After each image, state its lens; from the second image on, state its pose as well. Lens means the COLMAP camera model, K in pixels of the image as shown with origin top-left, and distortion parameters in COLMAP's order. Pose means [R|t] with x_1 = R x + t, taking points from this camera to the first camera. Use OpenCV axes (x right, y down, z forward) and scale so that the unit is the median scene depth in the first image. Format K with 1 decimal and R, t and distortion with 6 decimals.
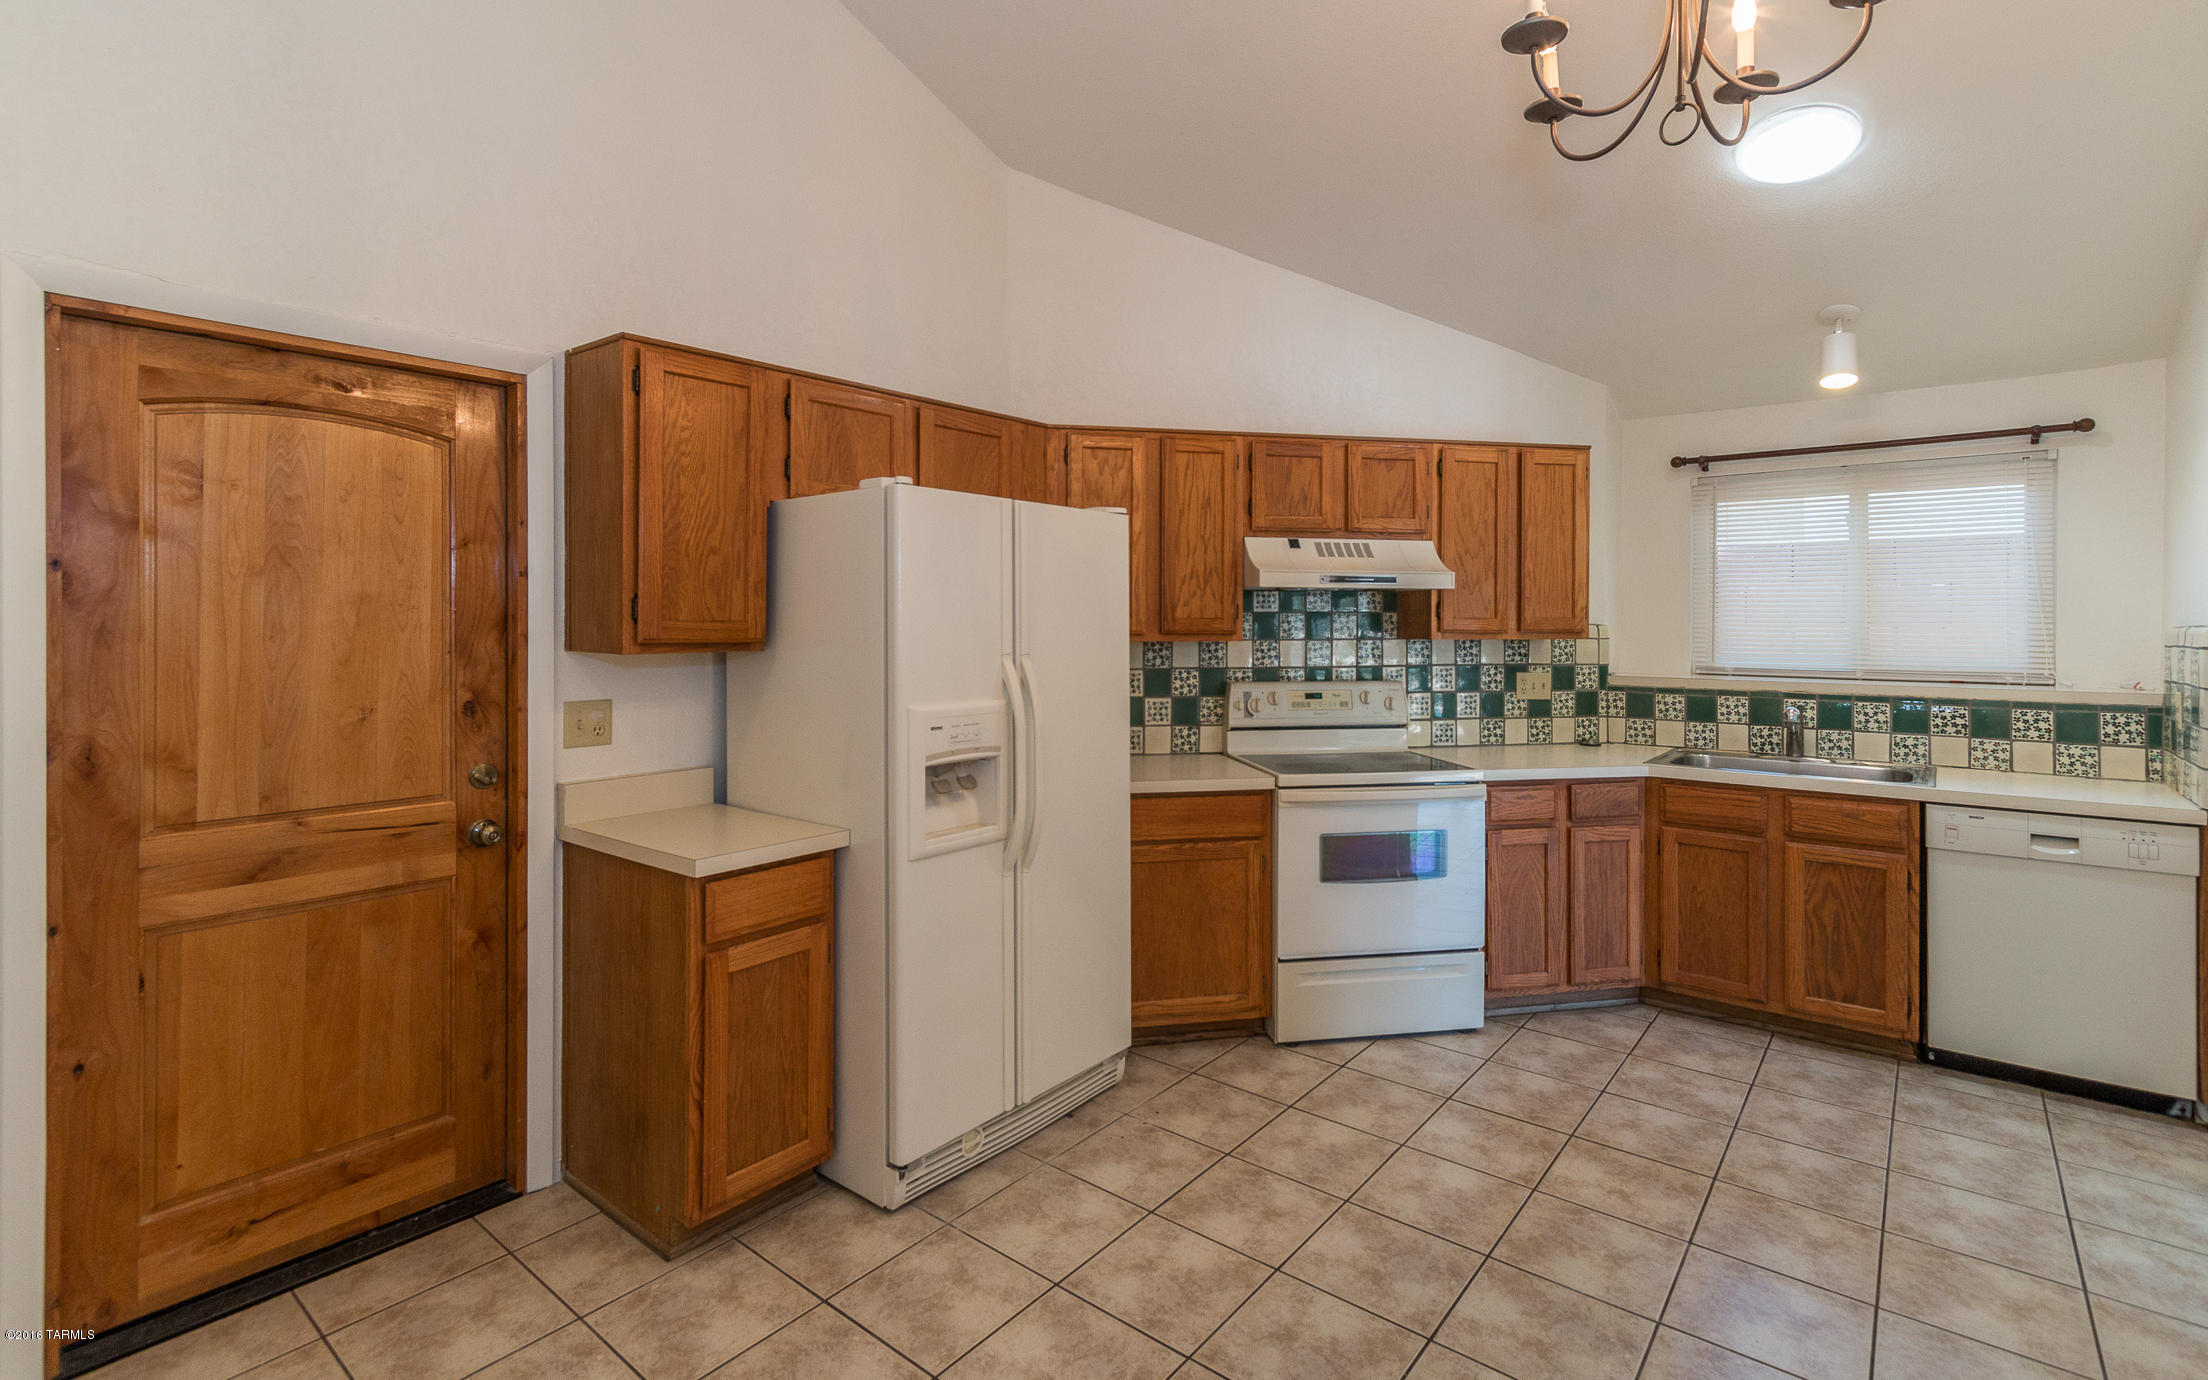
lens RADIAL K [[1047.9, 0, 1113.1], [0, 1047.9, 627.7], [0, 0, 1]] dist [0.001794, 0.000727]
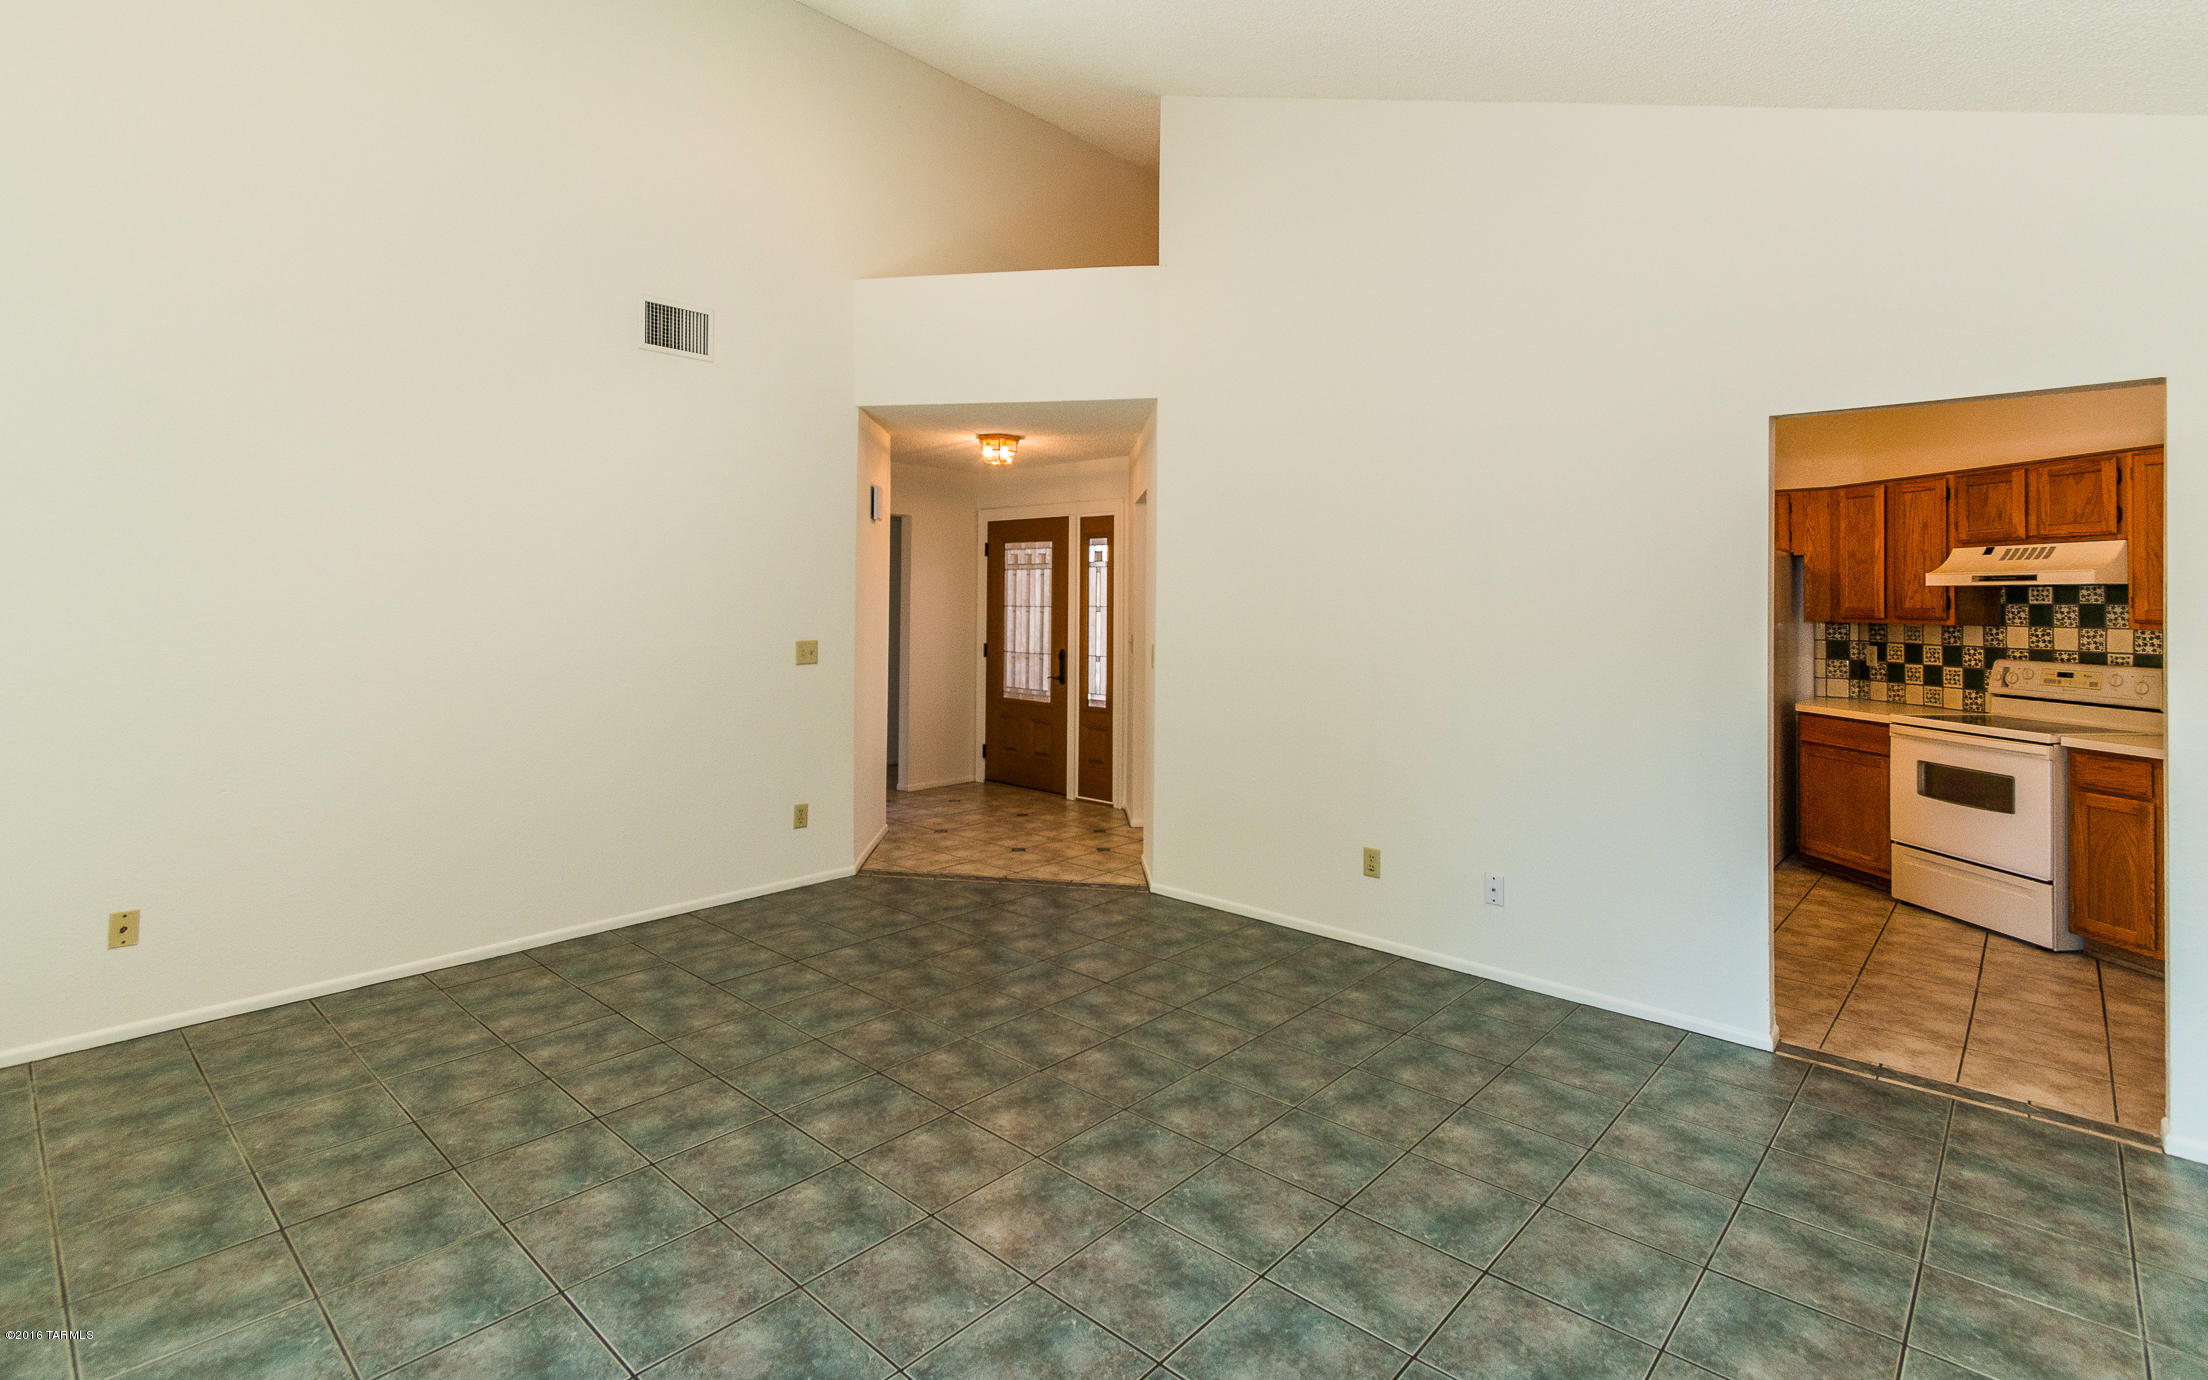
lens RADIAL K [[1044.9, 0, 1097.5], [0, 1044.9, 577.8], [0, 0, 1]] dist [0.000714, -0.000209]
pose [[-0.069742, -0.023811, -0.997281, 1.571335], [-0.018703, 0.999571, -0.022558, 0.002792], [0.997390, 0.017079, -0.070157, -0.009193]]
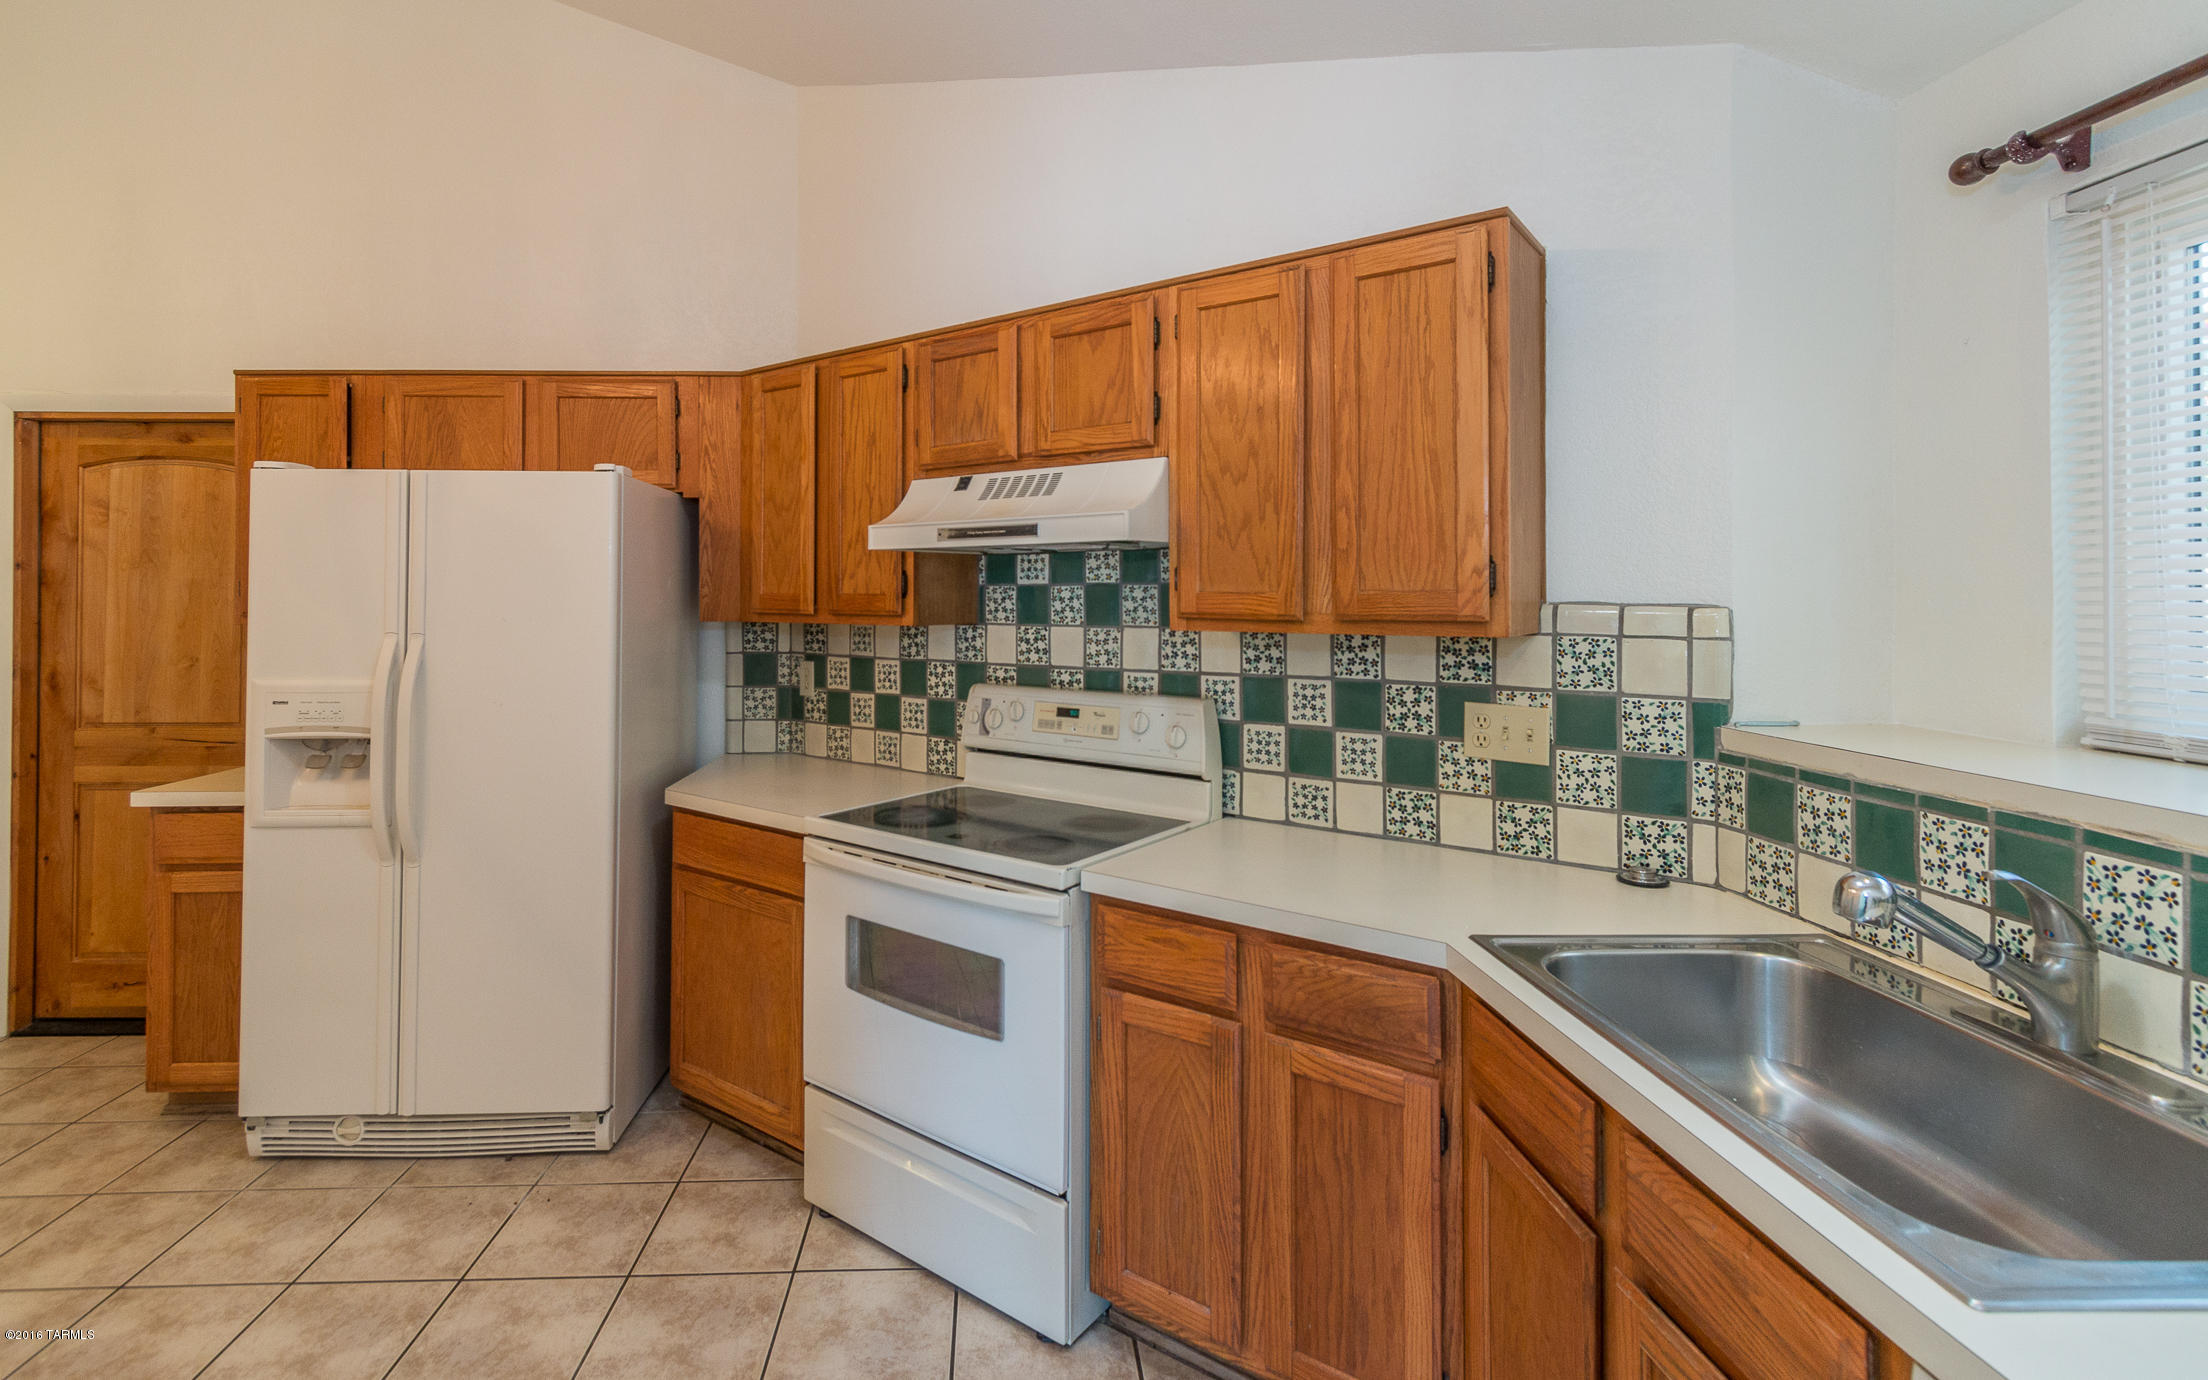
lens RADIAL K [[1050.6, 0, 1021.5], [0, 1050.6, 586.2], [0, 0, 1]] dist [0.004185, -0.000835]
pose [[0.637047, -0.009045, -0.770772, 0.735716], [-0.004618, 0.999868, -0.015550, -0.003400], [0.770811, 0.013465, 0.636921, 0.608888]]
